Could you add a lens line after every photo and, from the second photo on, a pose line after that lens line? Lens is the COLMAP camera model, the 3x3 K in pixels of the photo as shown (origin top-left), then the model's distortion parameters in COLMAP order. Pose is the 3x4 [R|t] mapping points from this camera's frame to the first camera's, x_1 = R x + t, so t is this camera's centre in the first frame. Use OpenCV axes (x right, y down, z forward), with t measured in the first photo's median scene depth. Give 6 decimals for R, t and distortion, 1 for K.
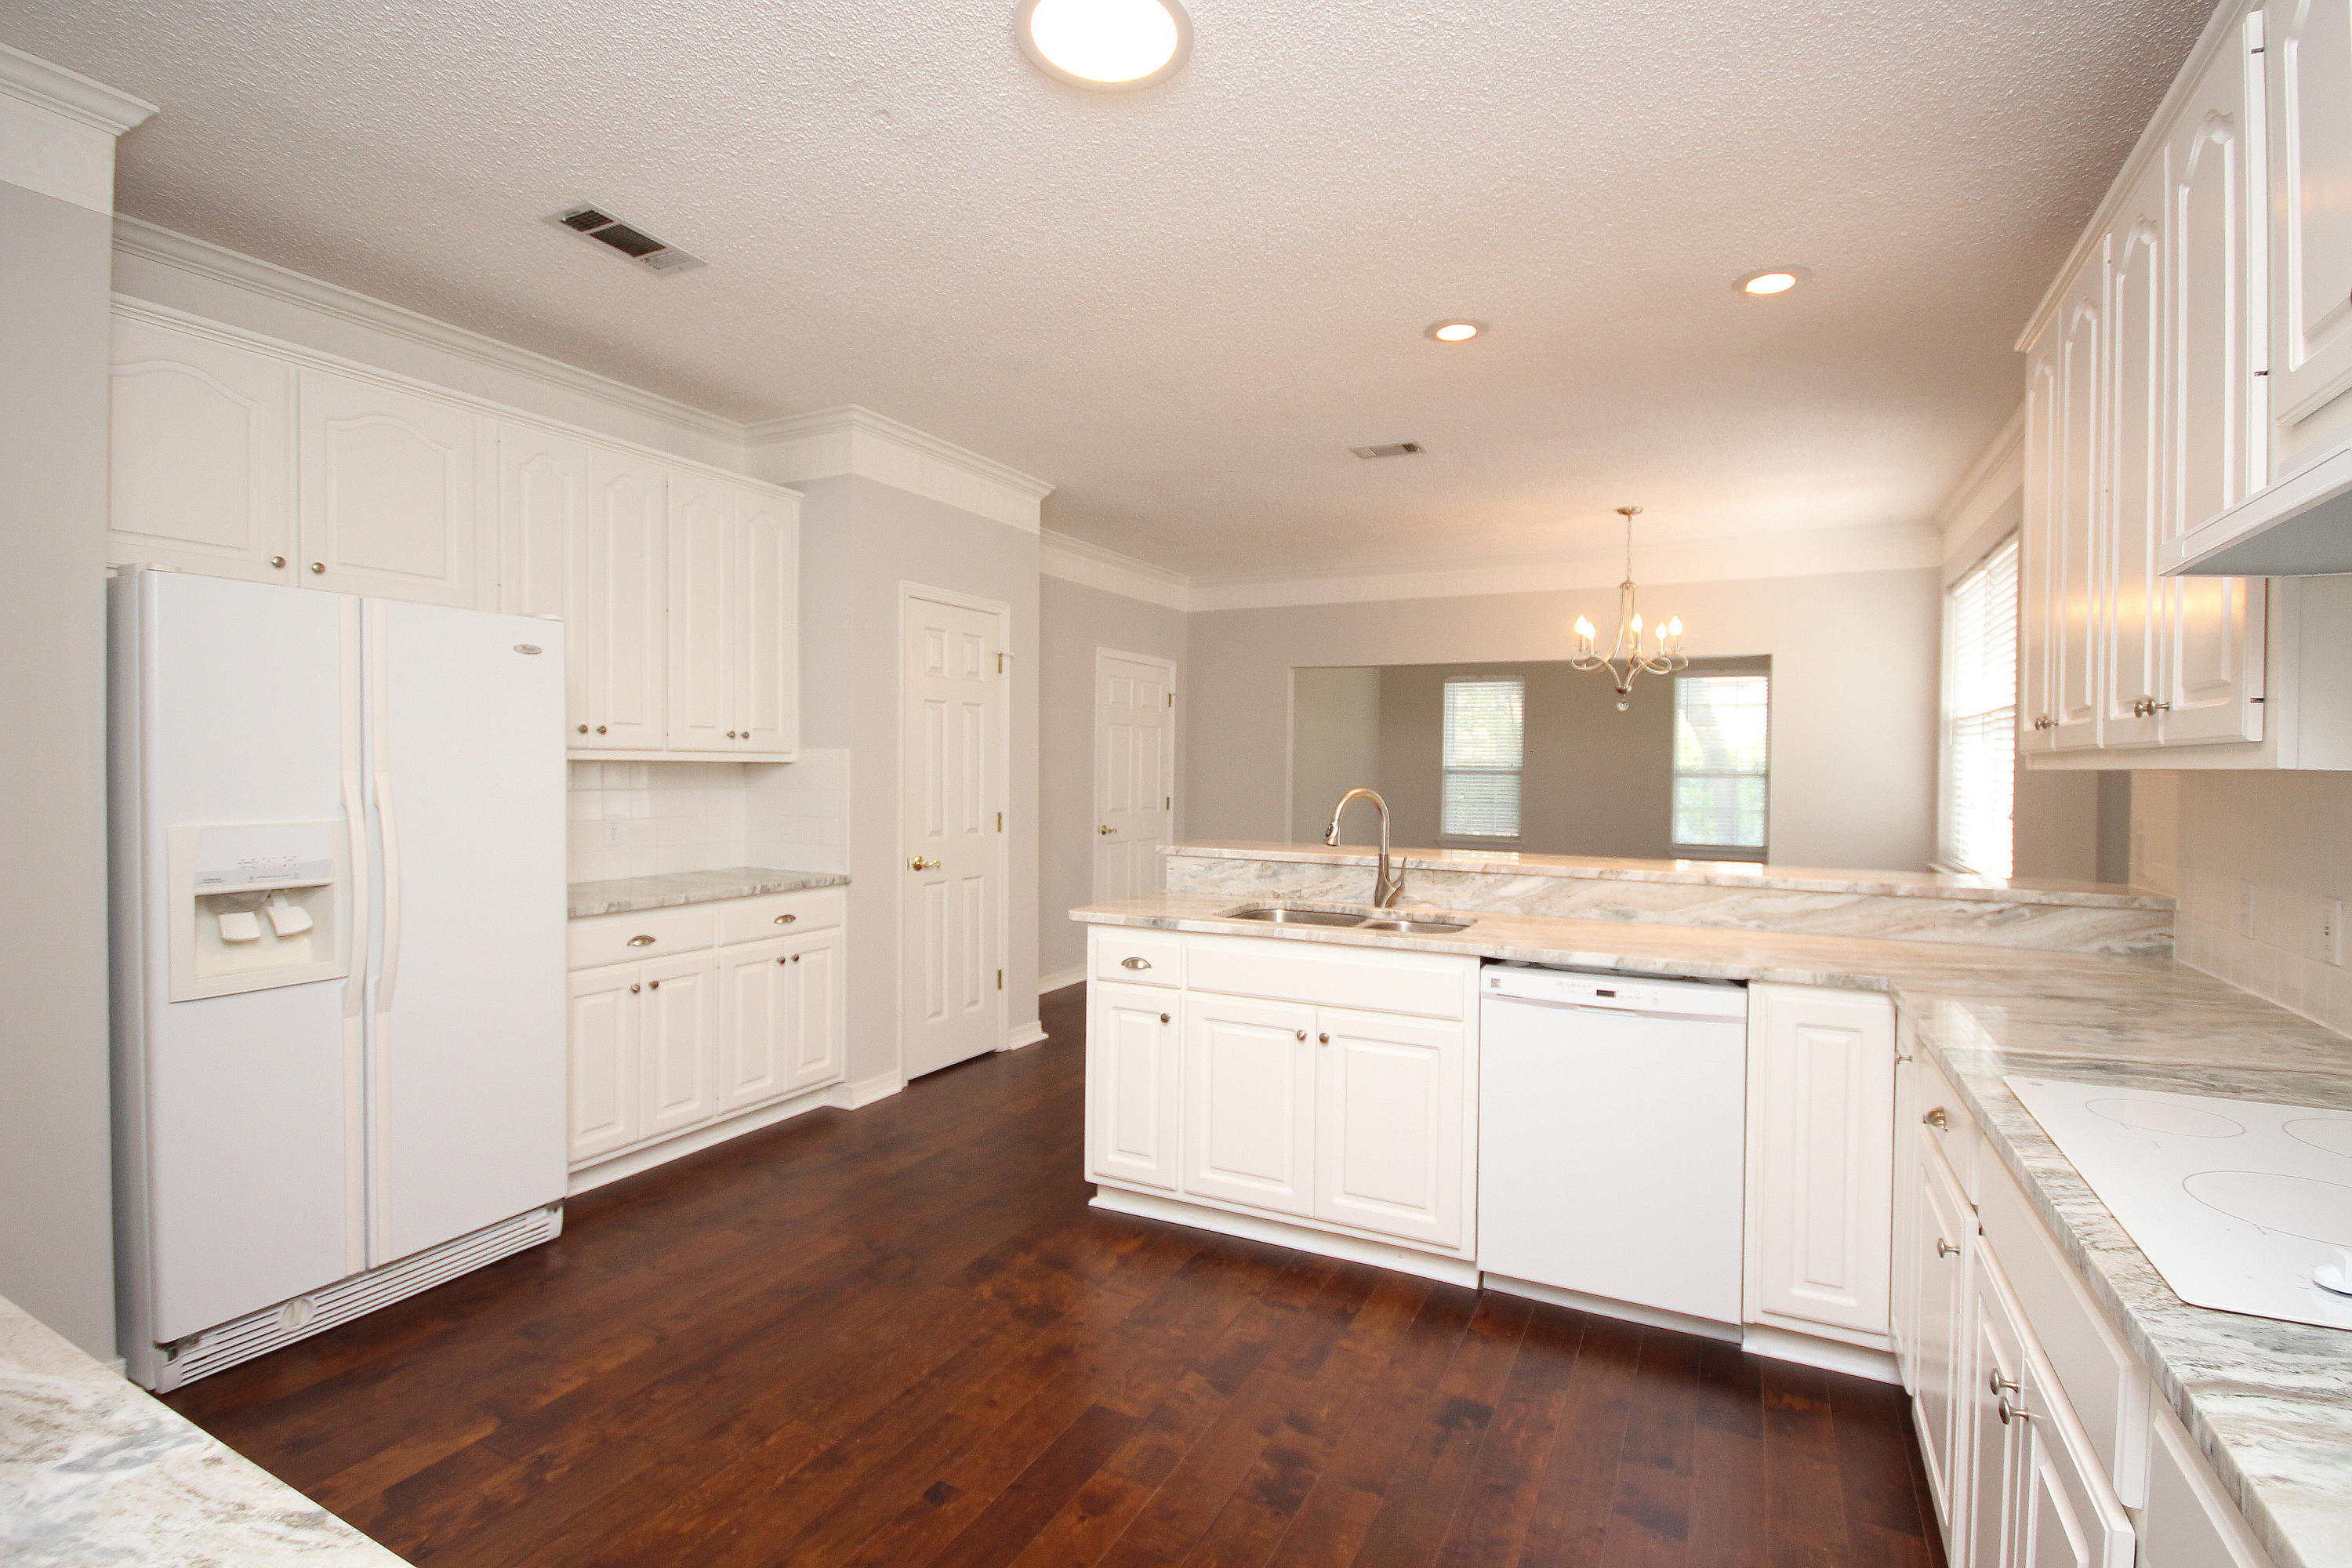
lens RADIAL K [[1076.7, 0, 1200.8], [0, 1076.7, 779.4], [0, 0, 1]] dist [0.007462, -0.012986]
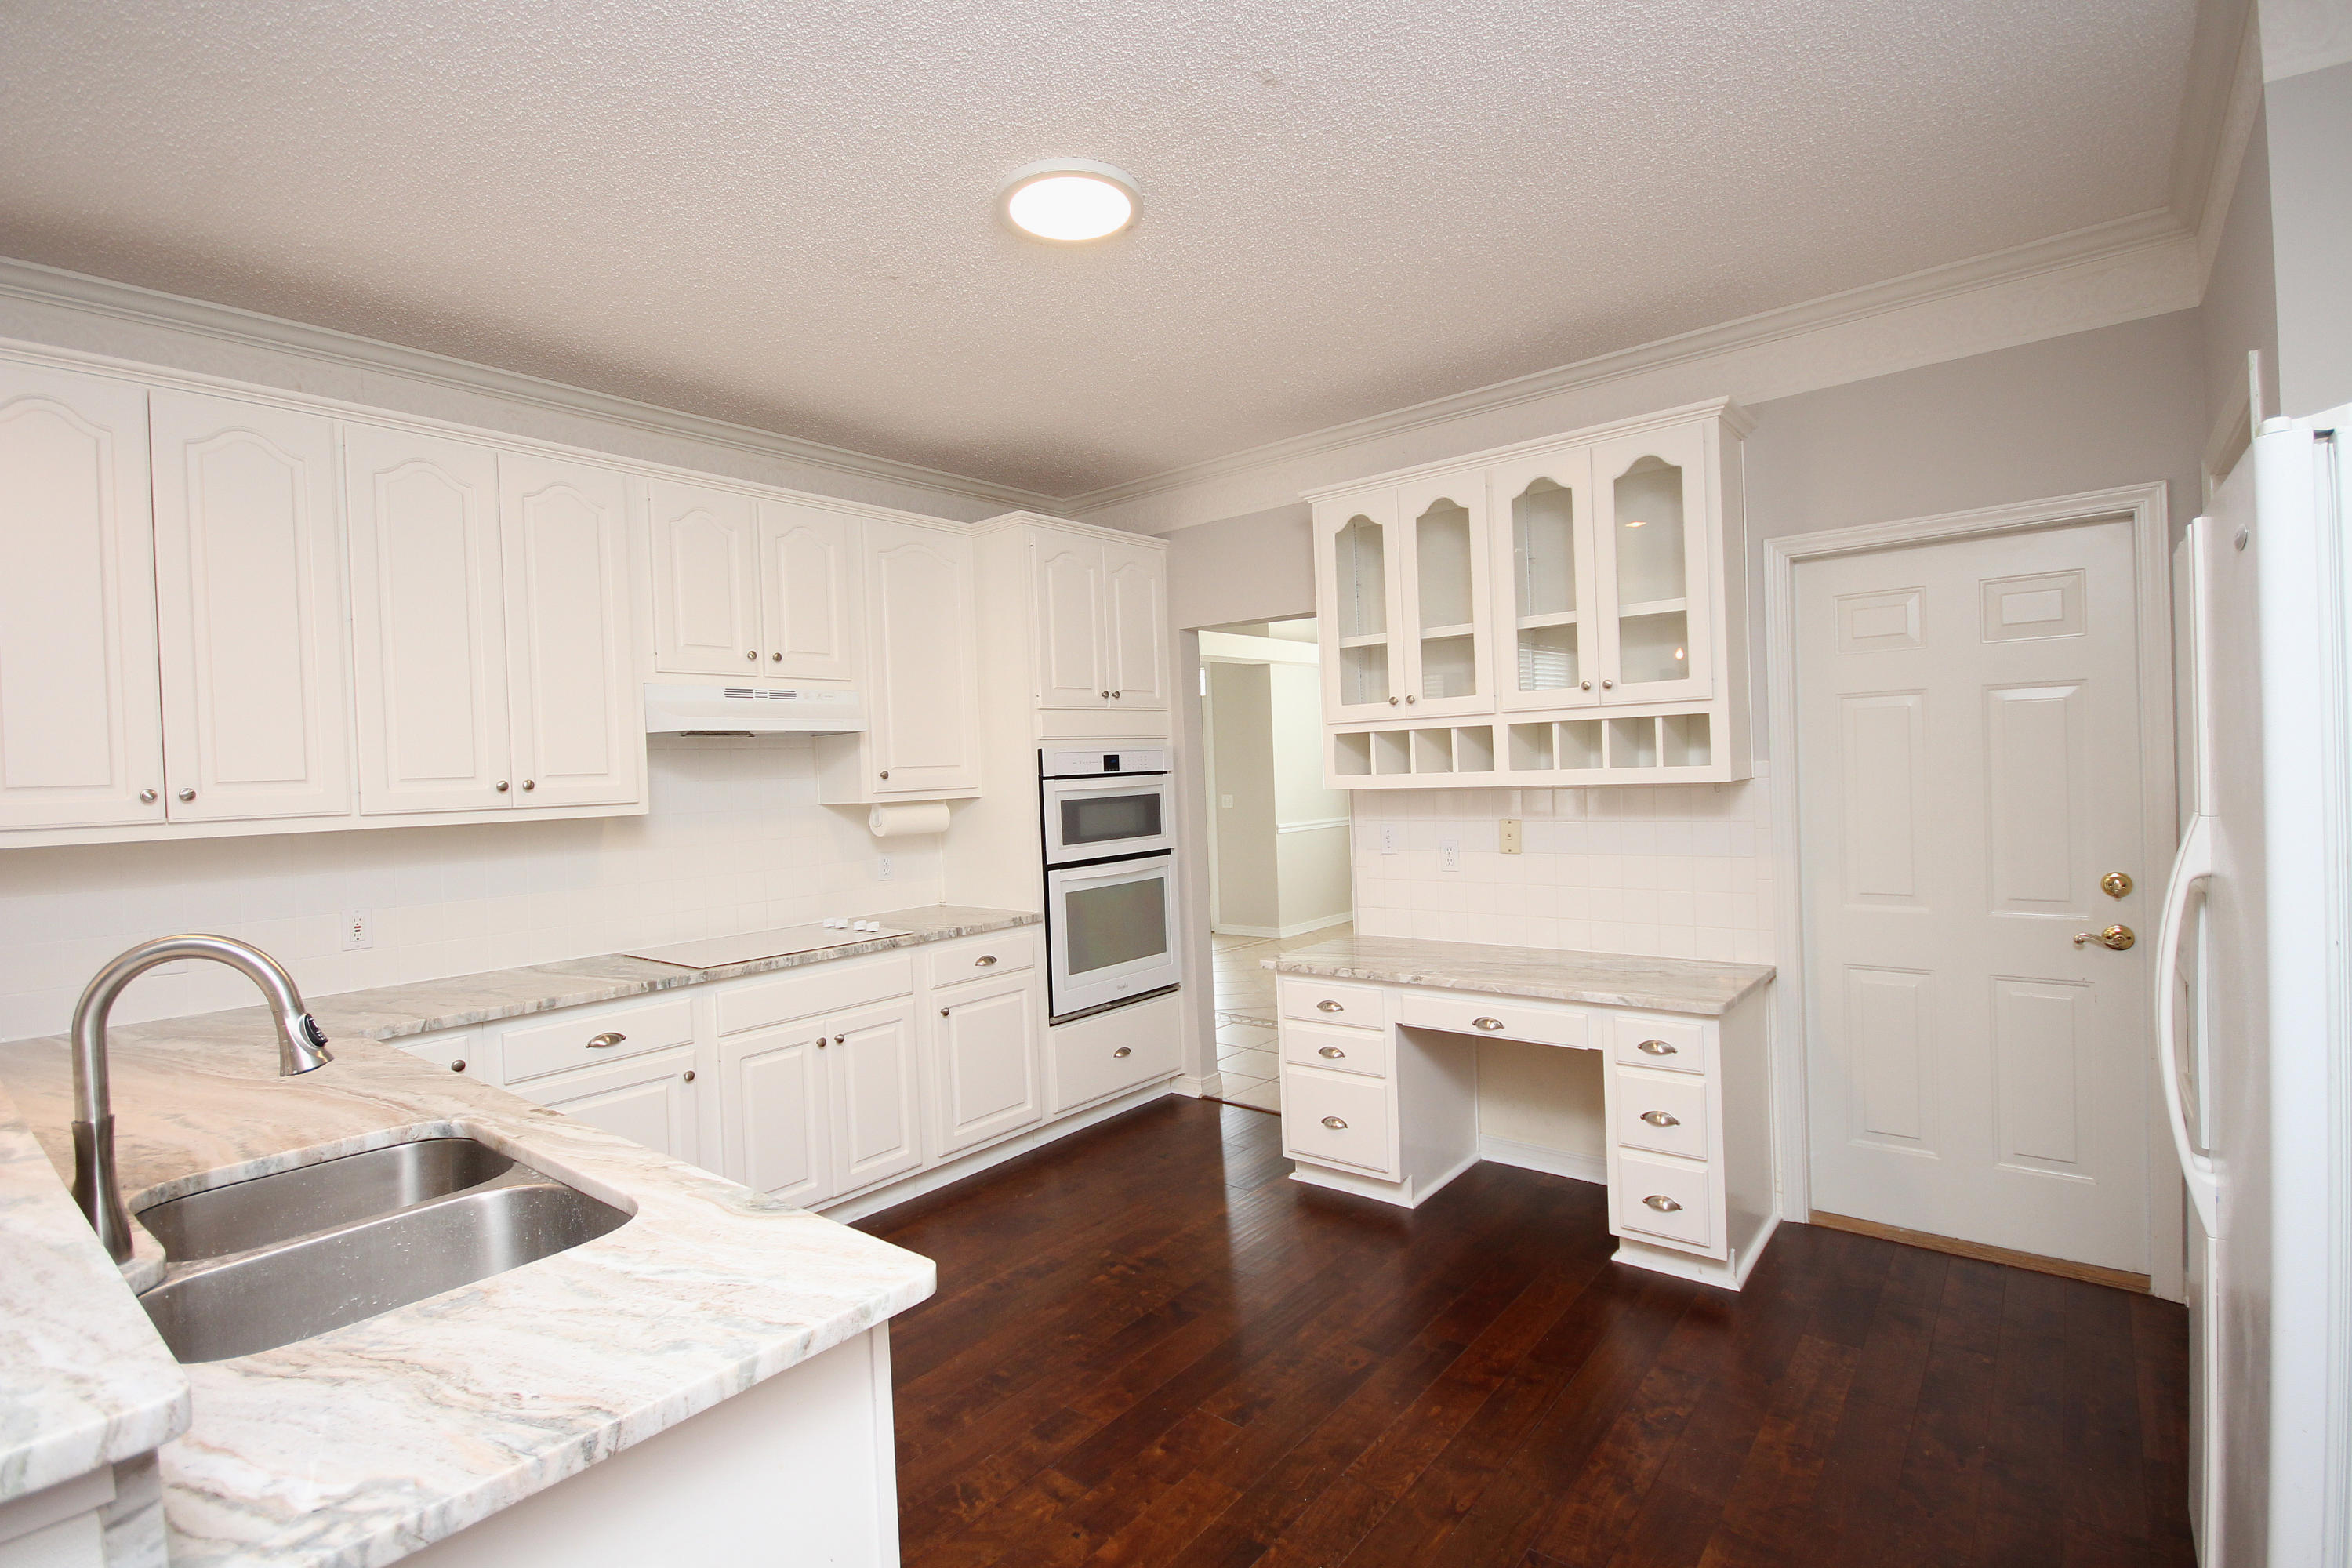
lens RADIAL K [[1076.7, 0, 1190.8], [0, 1076.7, 786.7], [0, 0, 1]] dist [0.007462, -0.012986]
pose [[-0.976312, 0.030910, 0.214150, -0.332667], [0.036840, 0.999039, 0.023753, -0.041393], [-0.213210, 0.031080, -0.976512, 1.536487]]
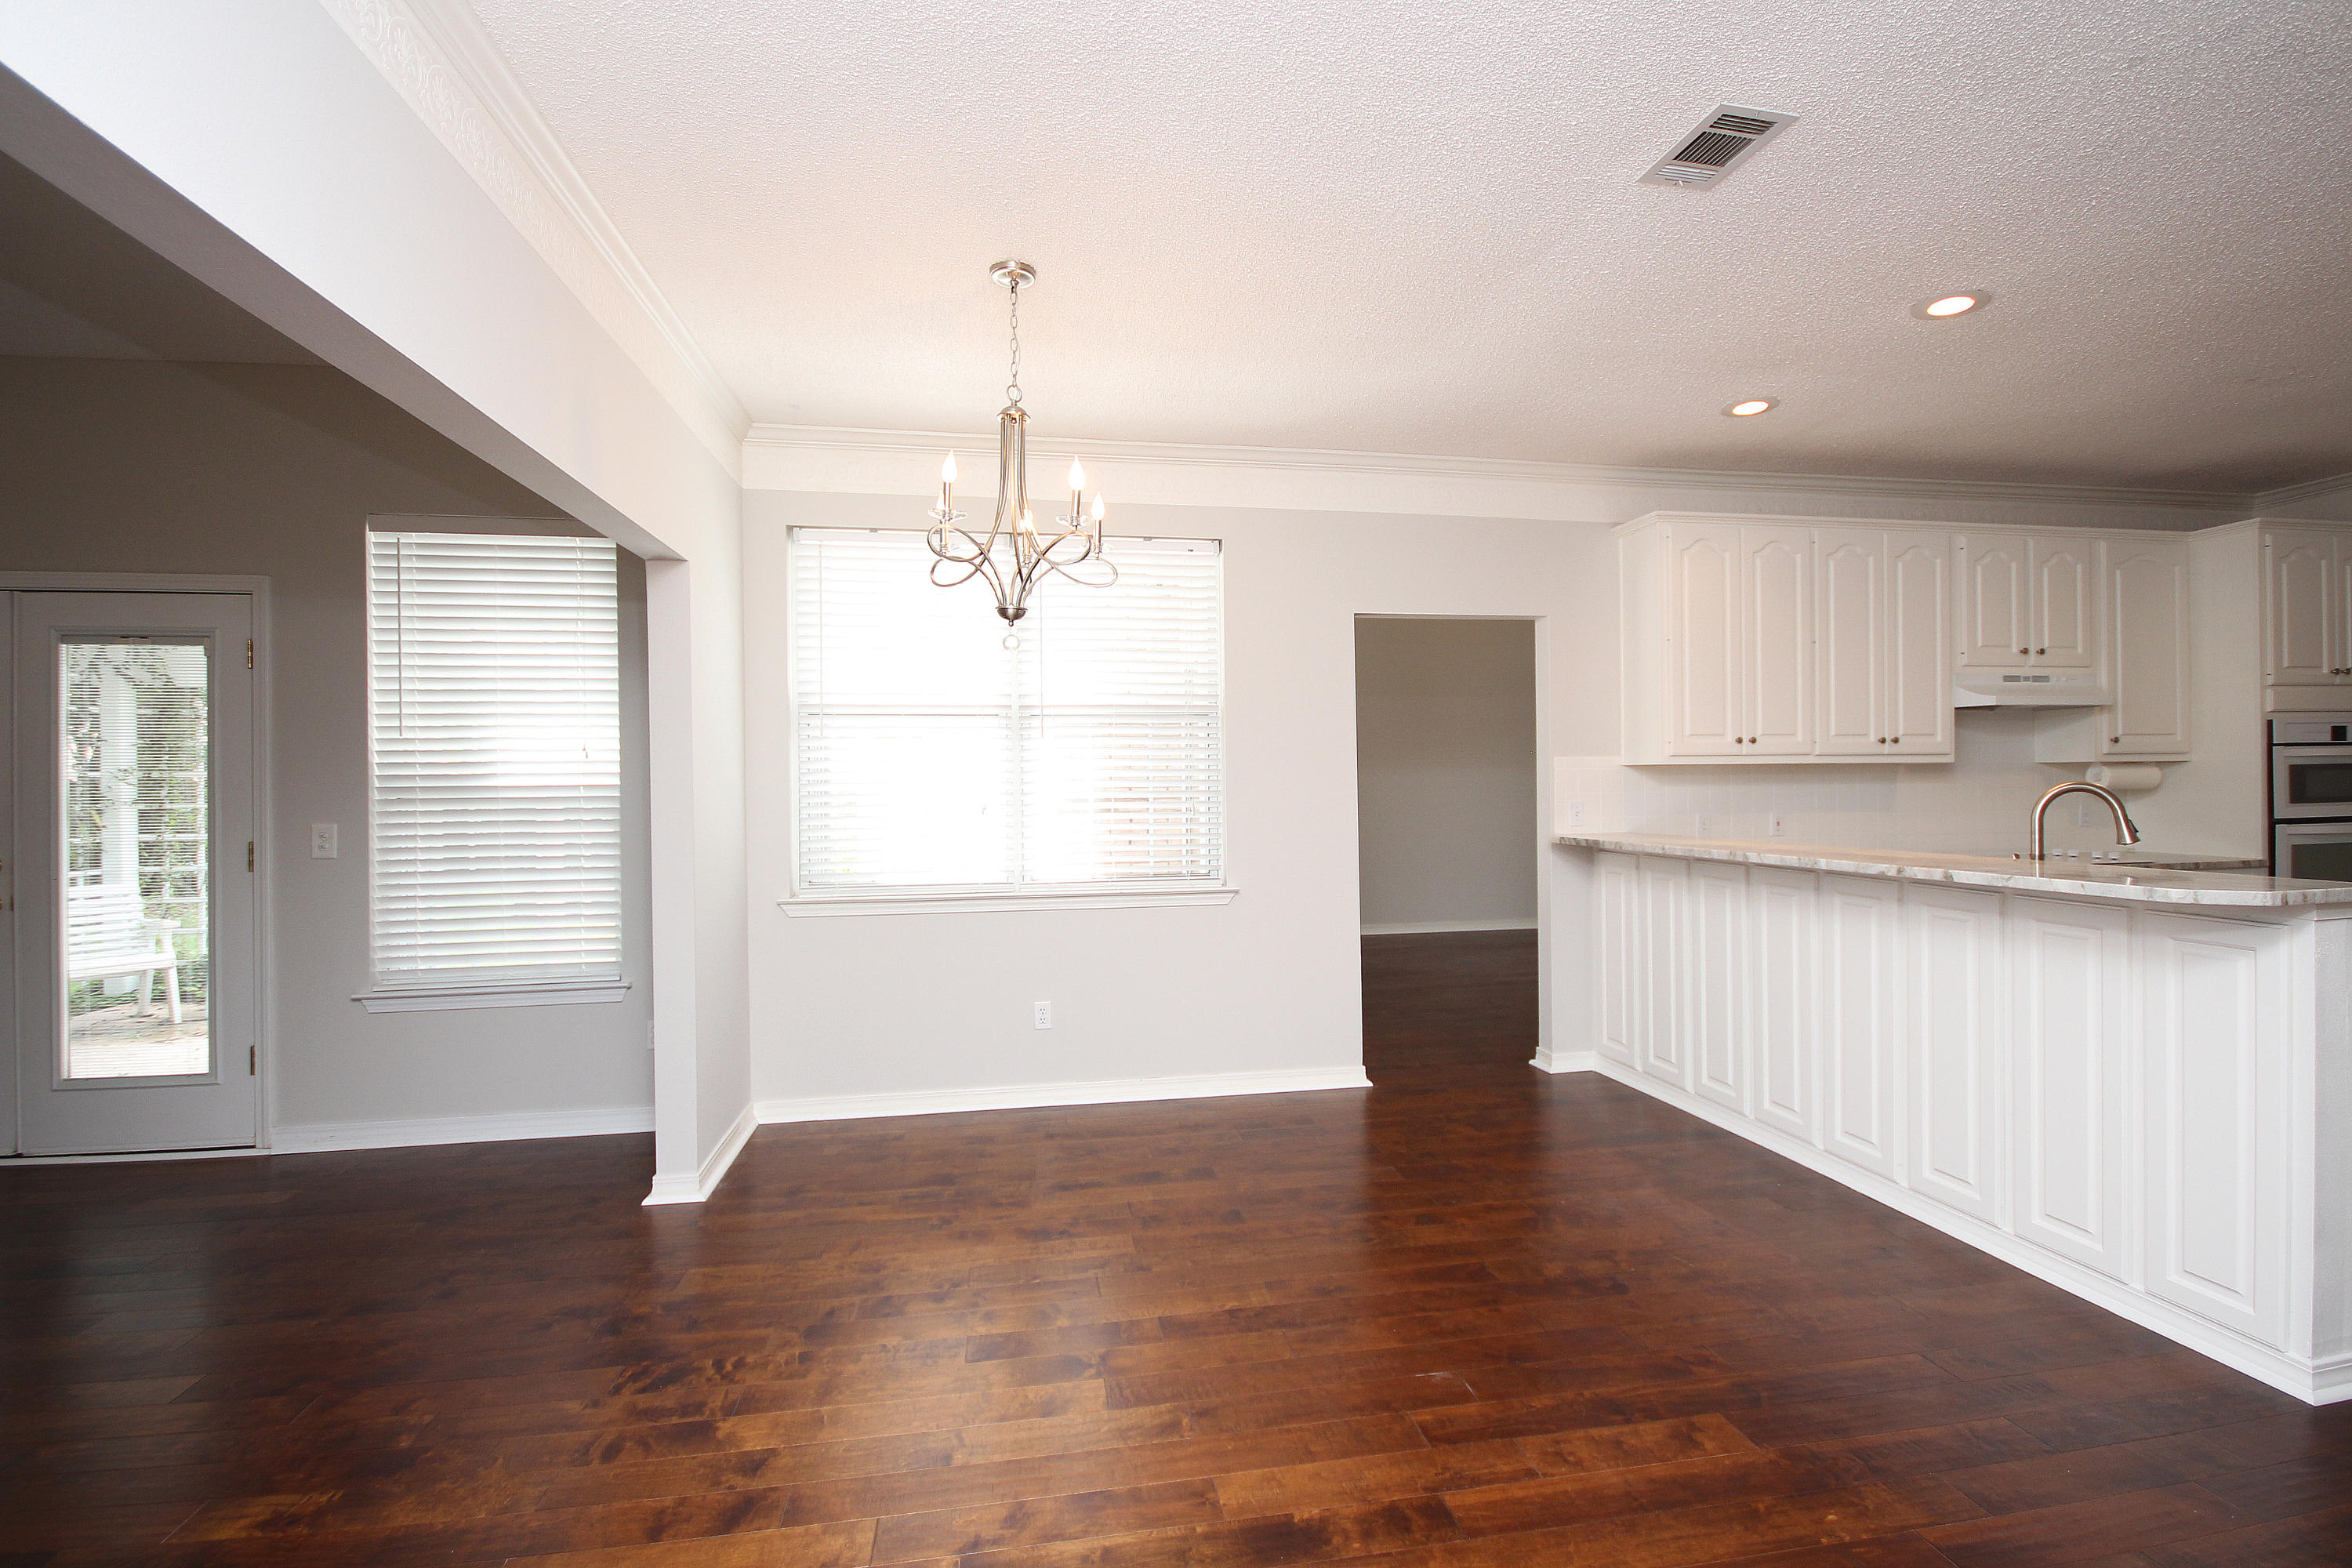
lens RADIAL K [[1076.7, 0, 1169.3], [0, 1076.7, 780.5], [0, 0, 1]] dist [0.007462, -0.012986]
pose [[-0.591742, -0.005696, 0.806108, -0.153295], [0.015789, 0.999701, 0.018655, -0.027988], [-0.805973, 0.023767, -0.591475, 2.572209]]
